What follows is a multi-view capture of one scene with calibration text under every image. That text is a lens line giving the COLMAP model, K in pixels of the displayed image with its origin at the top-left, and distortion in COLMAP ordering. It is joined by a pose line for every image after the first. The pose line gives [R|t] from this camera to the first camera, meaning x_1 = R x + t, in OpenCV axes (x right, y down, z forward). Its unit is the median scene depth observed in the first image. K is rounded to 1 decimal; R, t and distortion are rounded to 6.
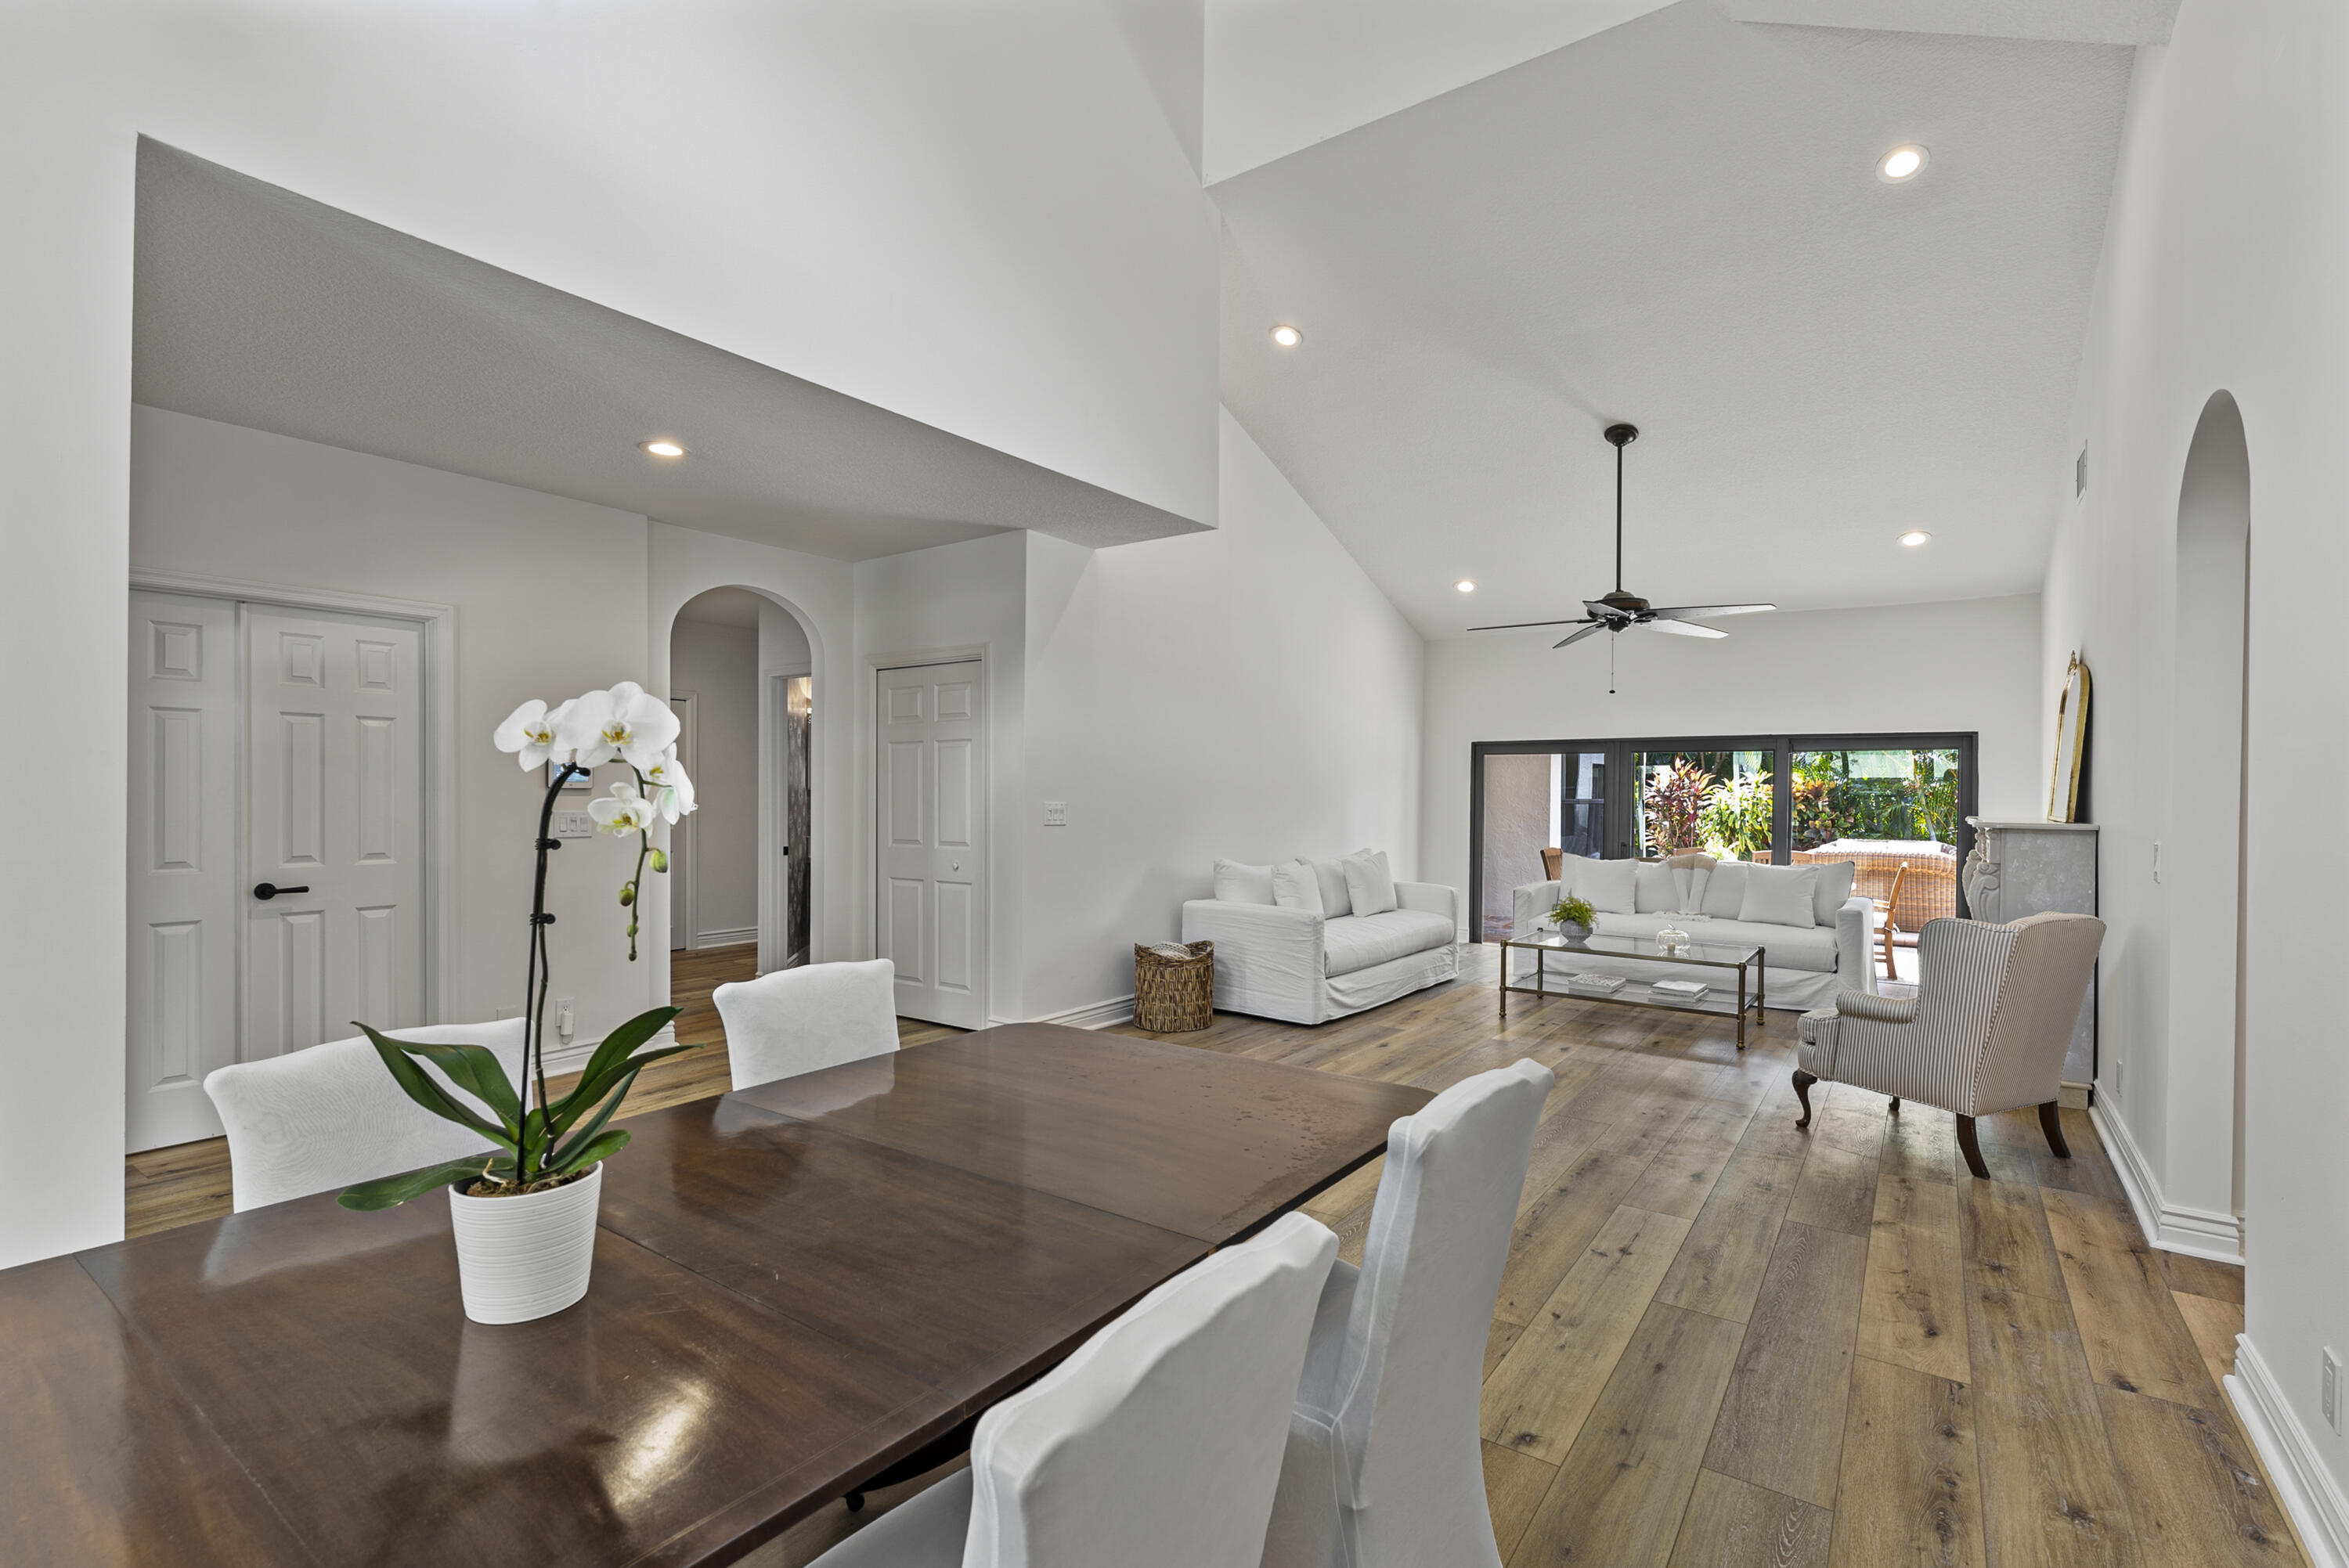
lens RADIAL K [[1009.3, 0, 1164.4], [0, 1009.3, 797.5], [0, 0, 1]] dist [-0.003392, 0.000186]
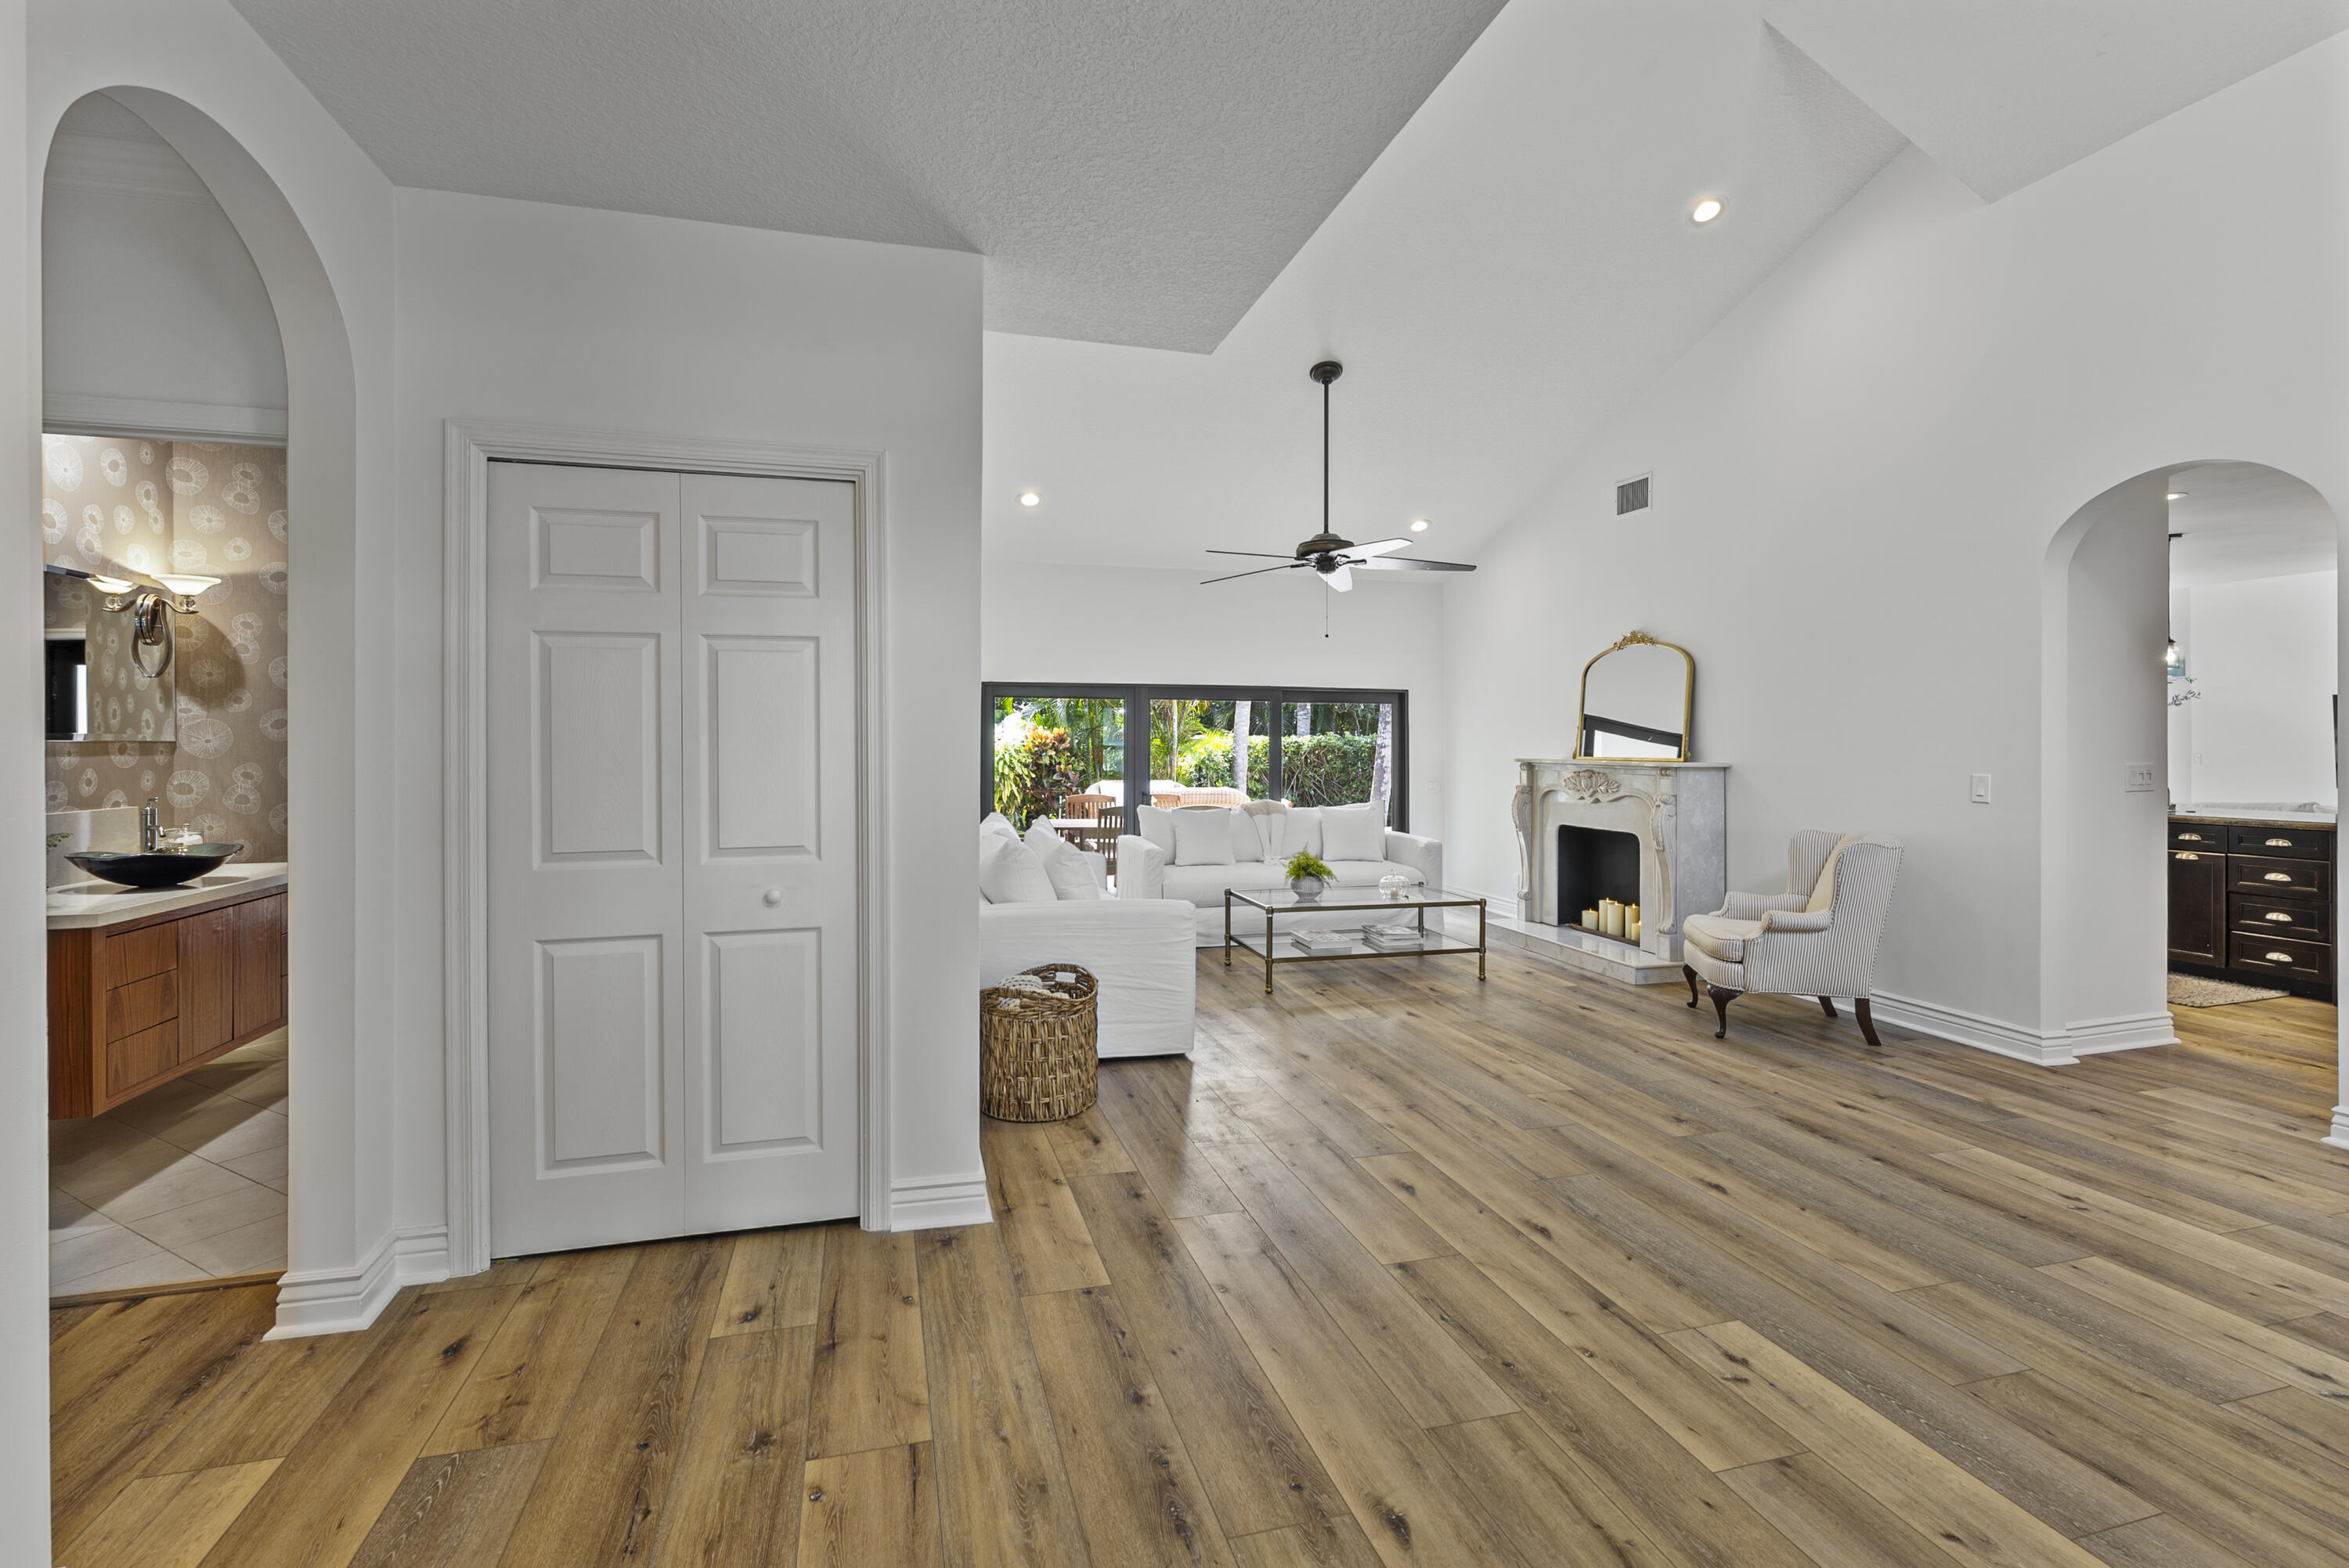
lens RADIAL K [[1041.7, 0, 1132.4], [0, 1041.7, 742.1], [0, 0, 1]] dist [-0.000460, 0.000105]
pose [[0.639366, -0.003794, 0.768893, -0.469477], [0.008171, 0.999965, -0.001860, -0.003103], [-0.768859, 0.007472, 0.639374, 0.534236]]
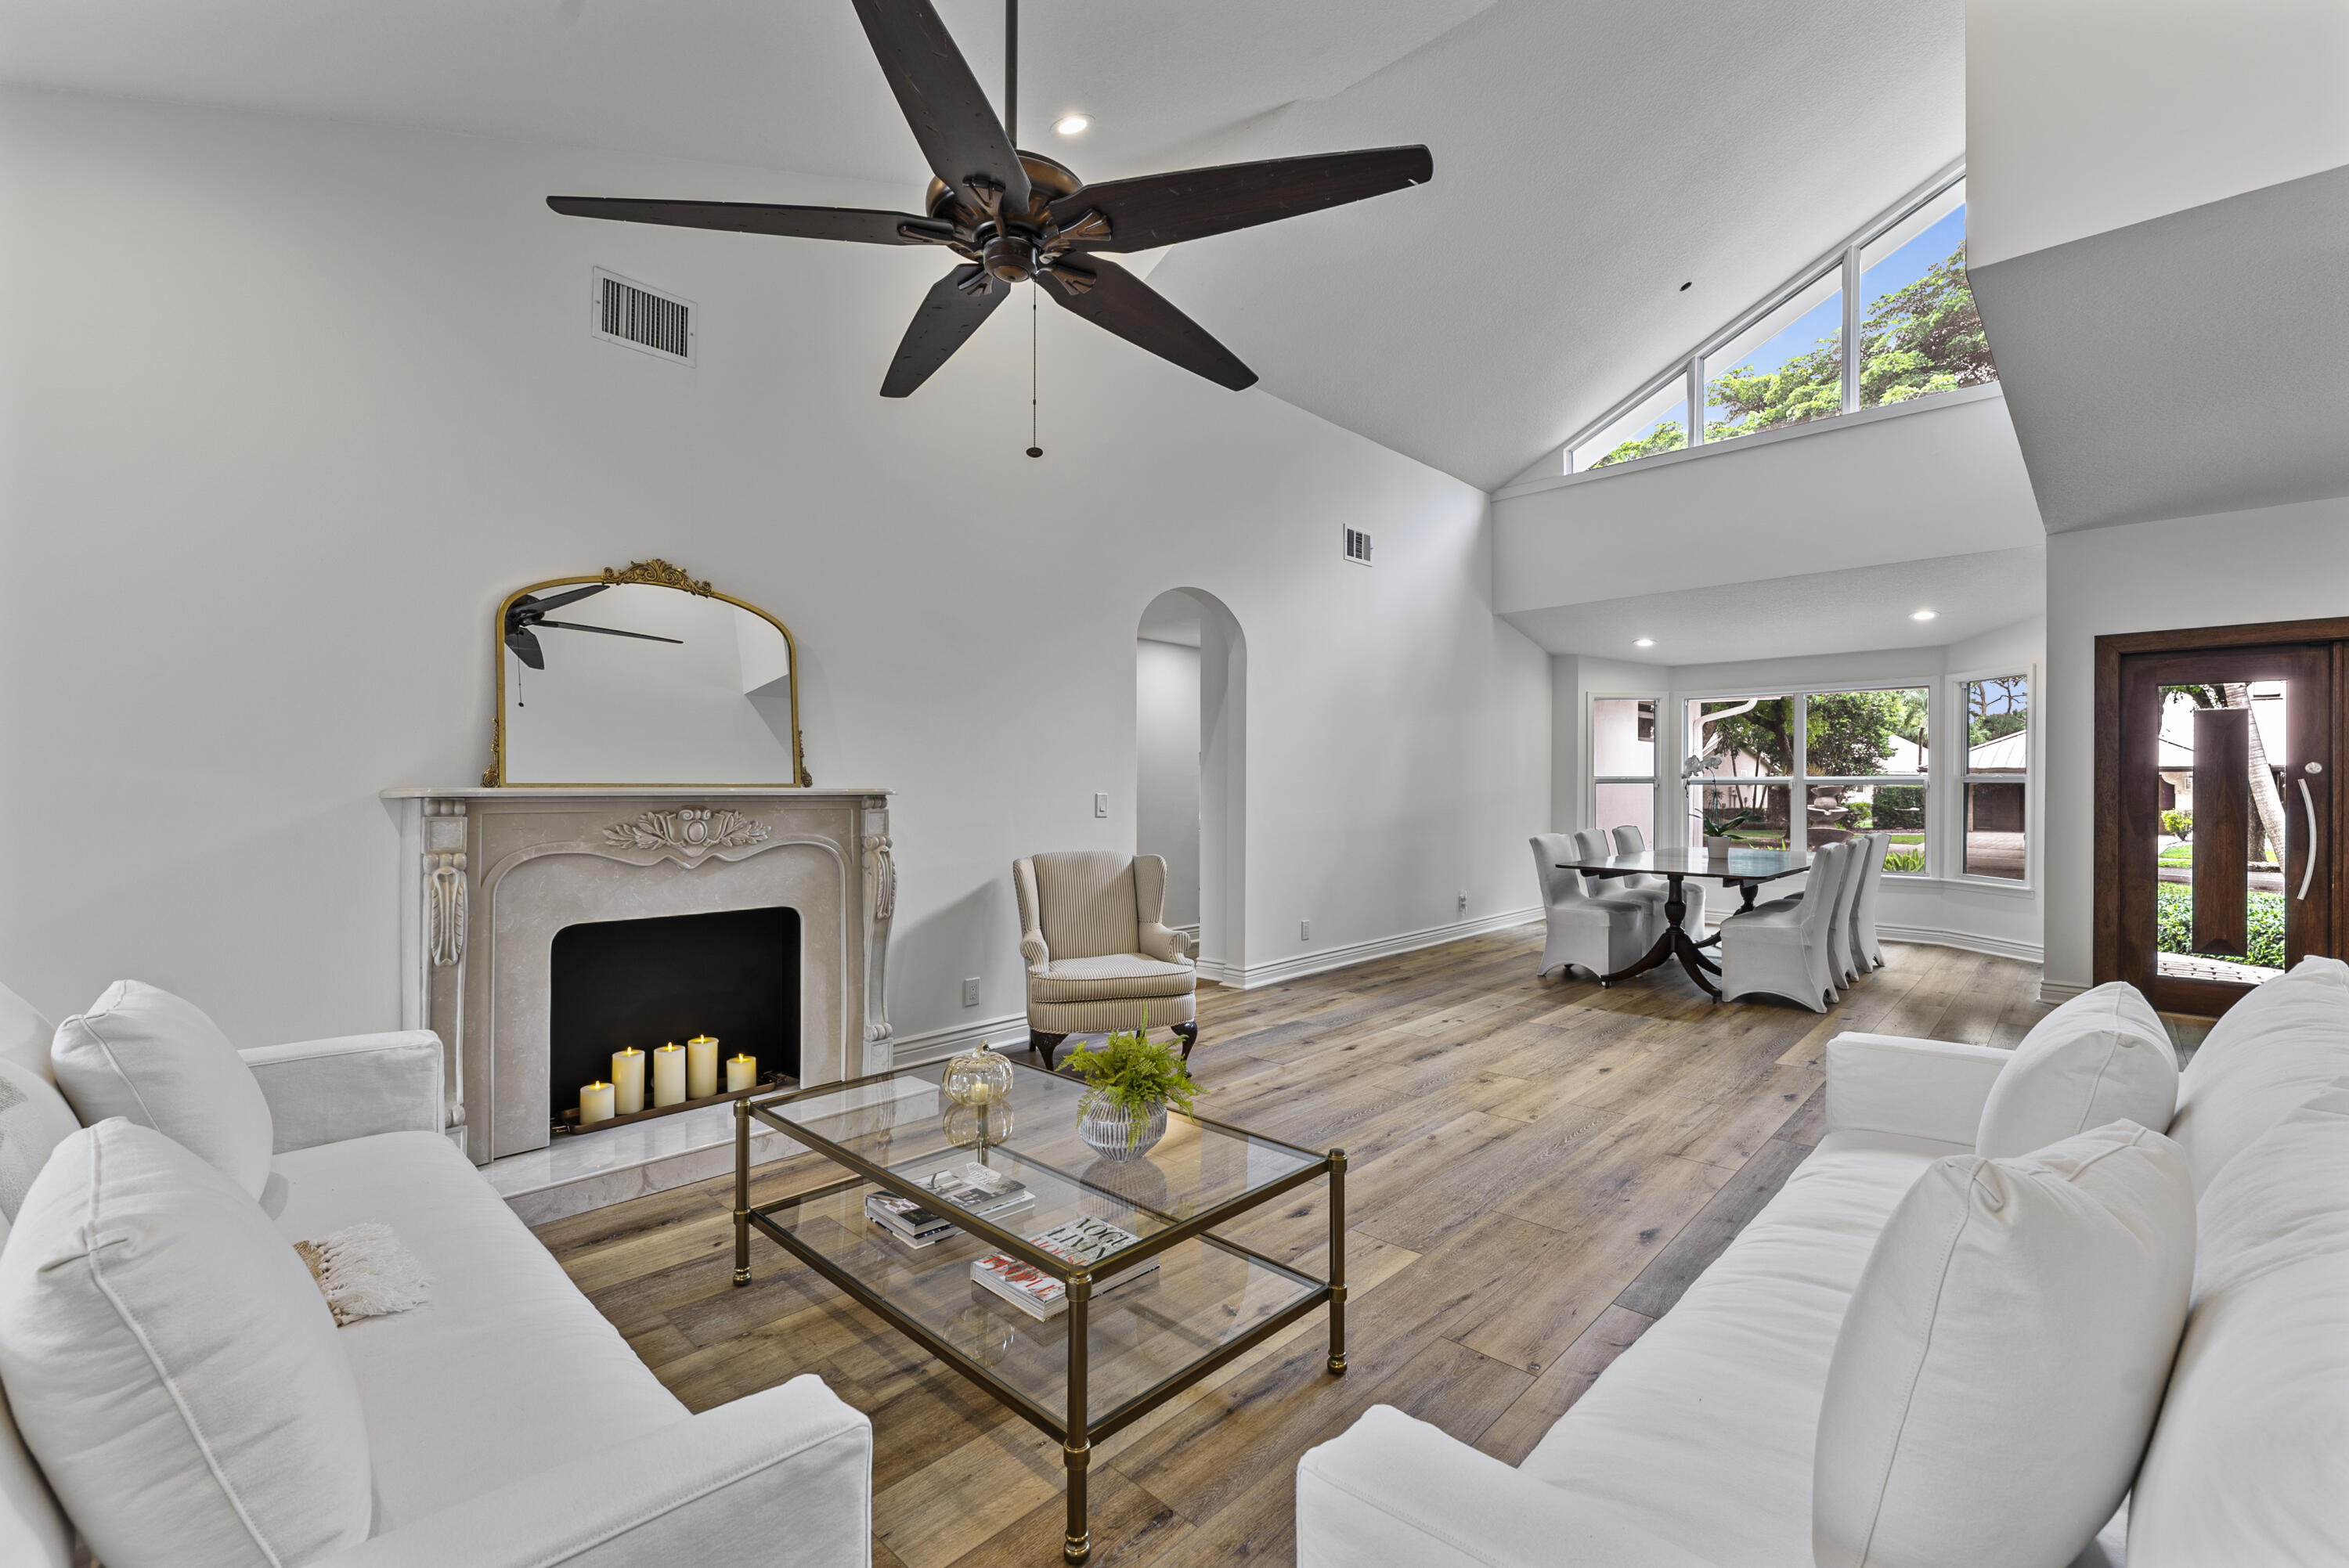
lens RADIAL K [[1009.3, 0, 1171.3], [0, 1009.3, 783.7], [0, 0, 1]] dist [-0.003392, 0.000186]
pose [[-0.994208, -0.005092, 0.107356, 0.377904], [-0.004858, 0.999985, 0.002439, 0.013836], [-0.107367, 0.001903, -0.994218, 1.431248]]
